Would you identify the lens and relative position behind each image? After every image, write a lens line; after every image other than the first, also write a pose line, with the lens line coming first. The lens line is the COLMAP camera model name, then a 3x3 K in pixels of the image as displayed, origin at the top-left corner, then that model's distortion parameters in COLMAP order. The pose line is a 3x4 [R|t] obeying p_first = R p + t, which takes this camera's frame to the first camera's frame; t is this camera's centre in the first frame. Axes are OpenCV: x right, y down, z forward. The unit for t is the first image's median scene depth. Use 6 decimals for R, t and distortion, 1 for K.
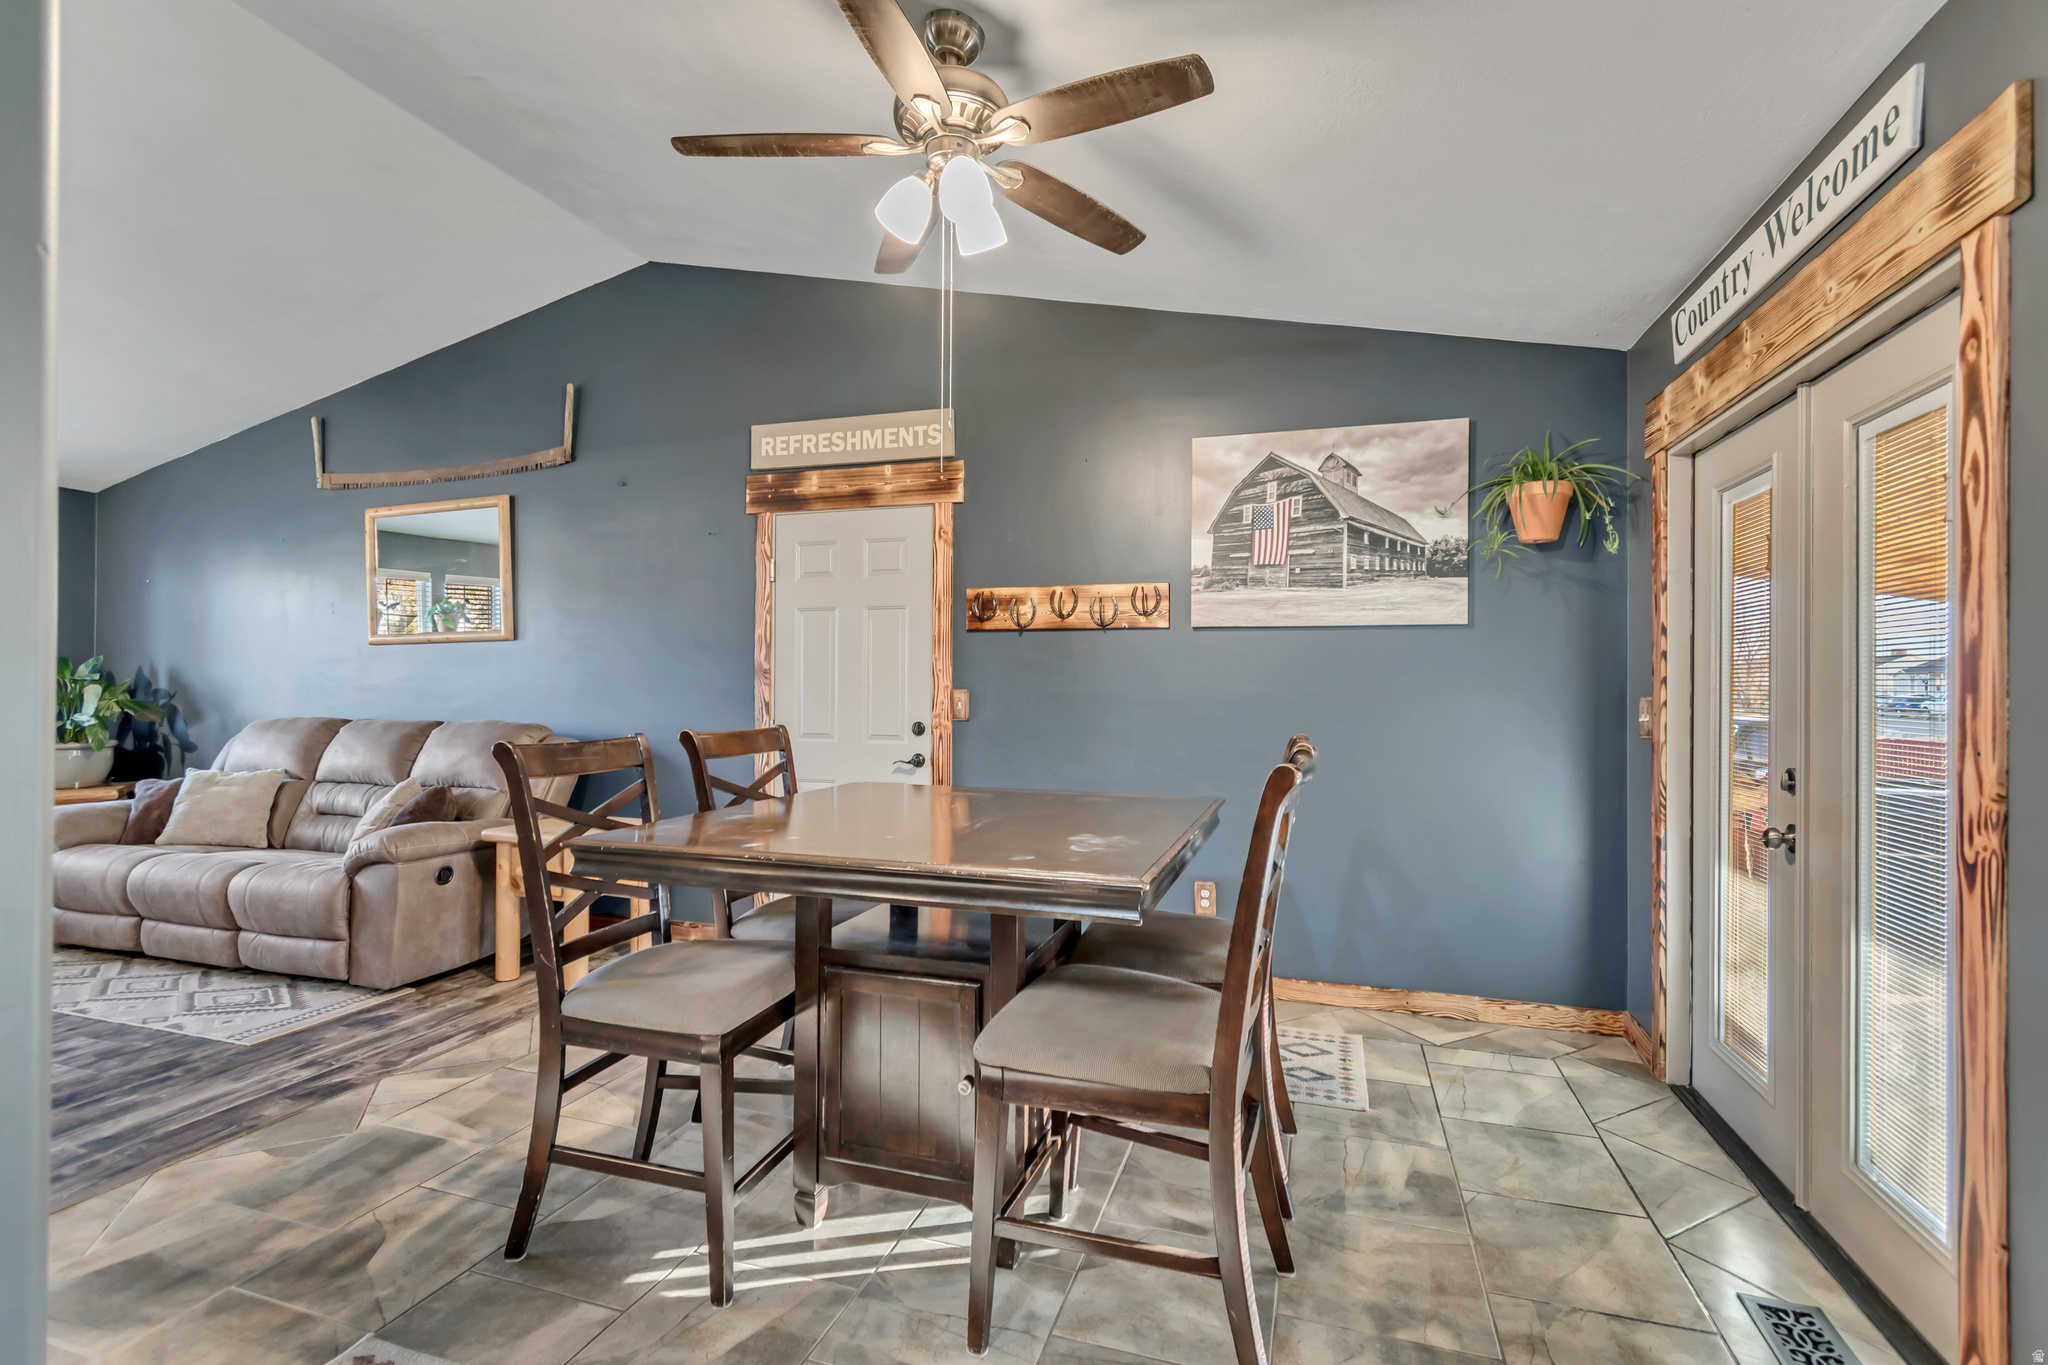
lens RADIAL K [[919.6, 0, 1036.6], [0, 919.6, 675.3], [0, 0, 1]] dist [0.003774, -0.002027]
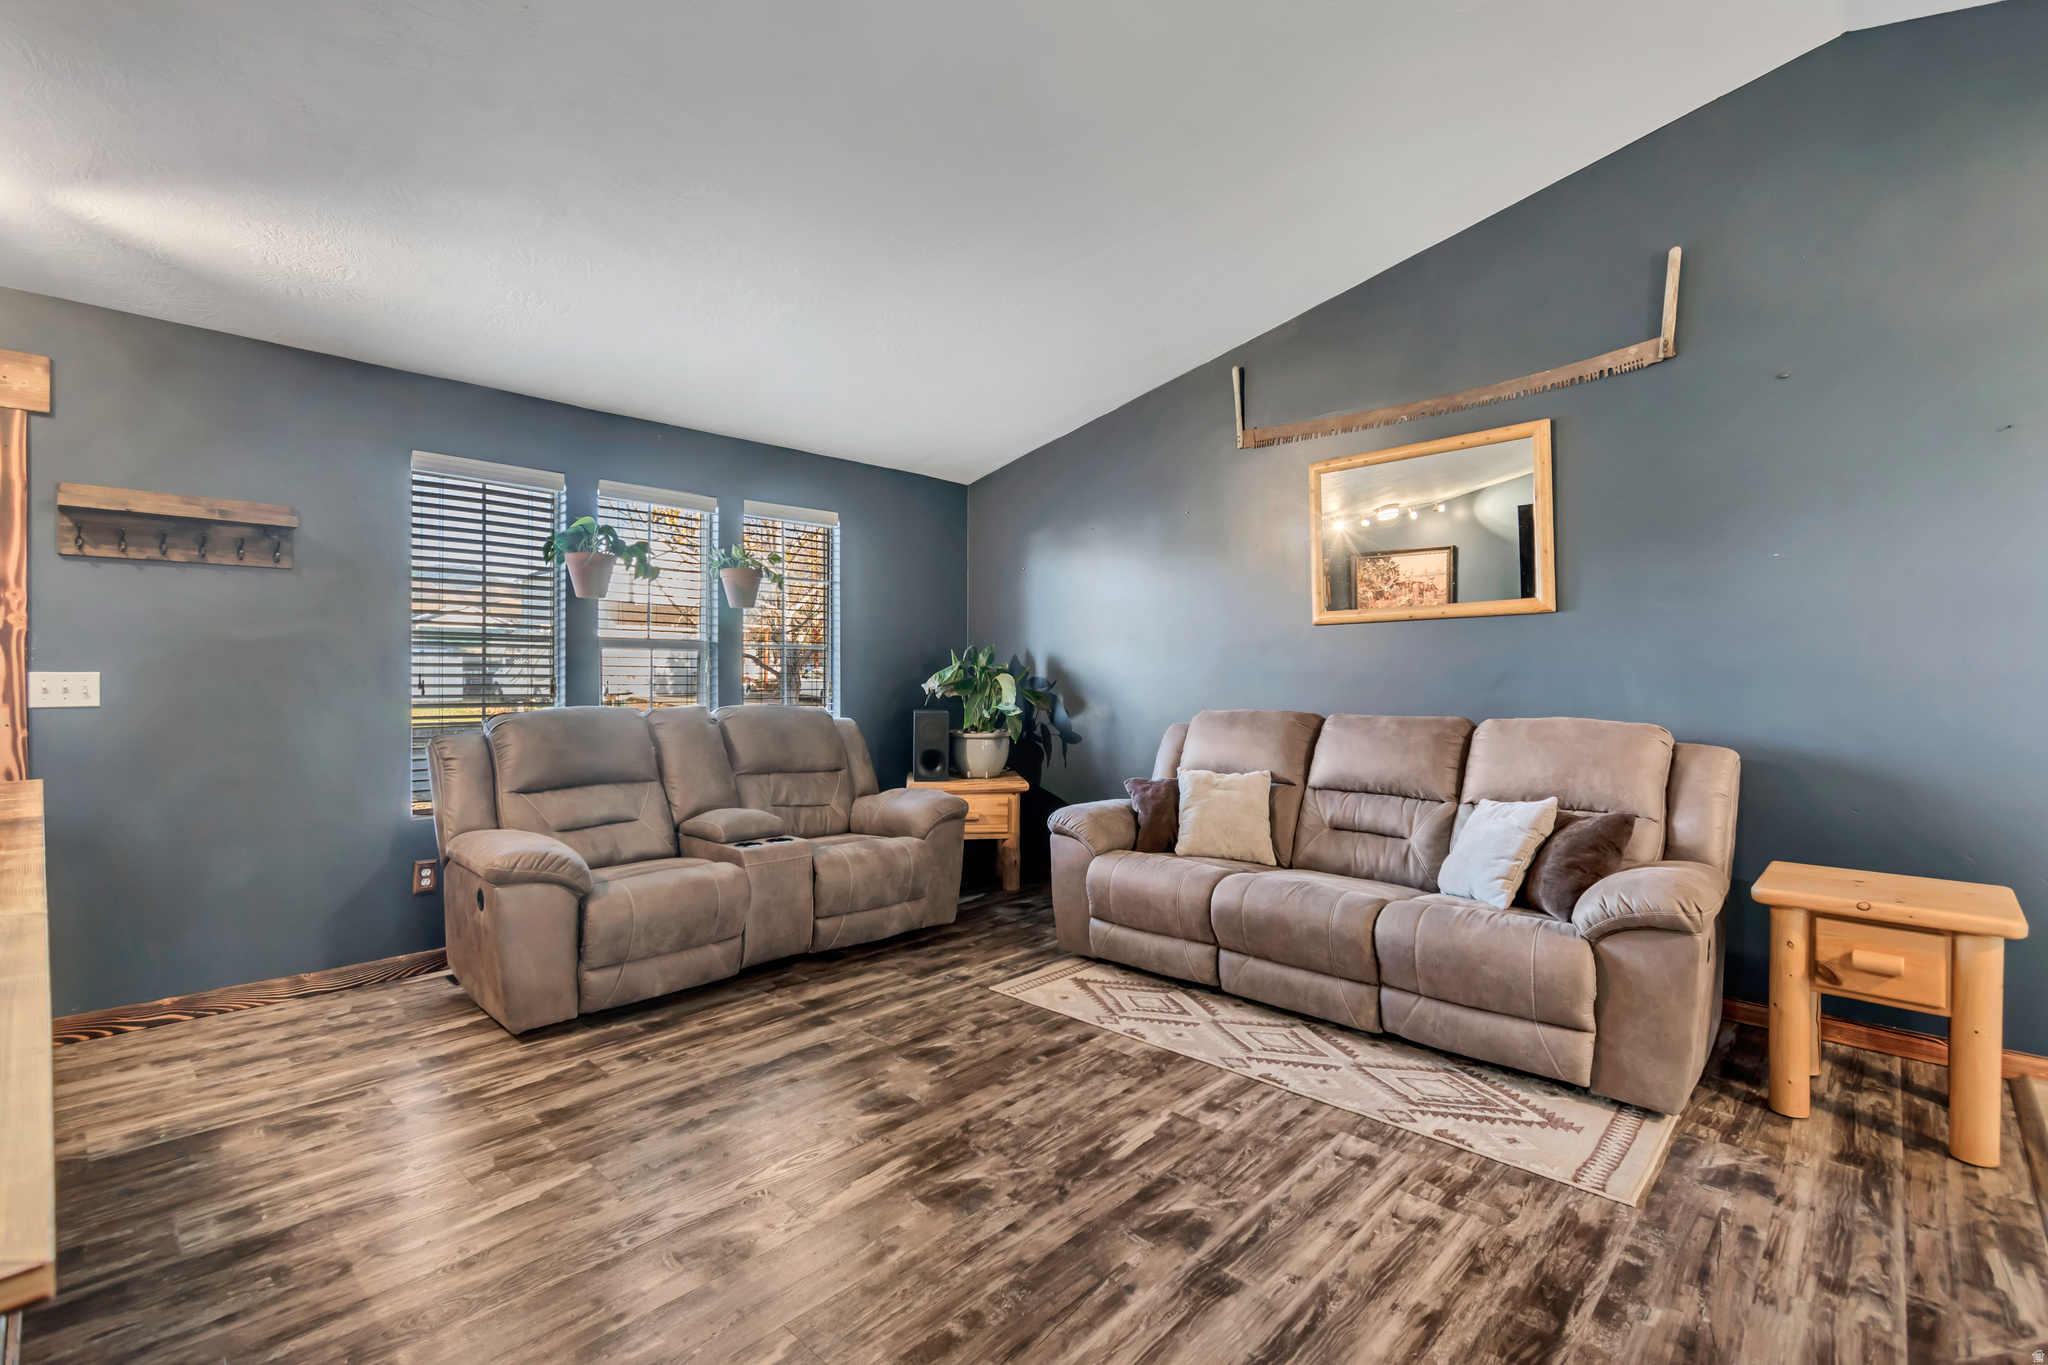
lens RADIAL K [[919.6, 0, 1036.0], [0, 919.6, 677.7], [0, 0, 1]] dist [0.003774, -0.002027]
pose [[0.903693, -0.000393, -0.428180, -0.788372], [0.006321, 0.999903, 0.012423, 0.003862], [0.428134, -0.013933, 0.903608, 0.172194]]
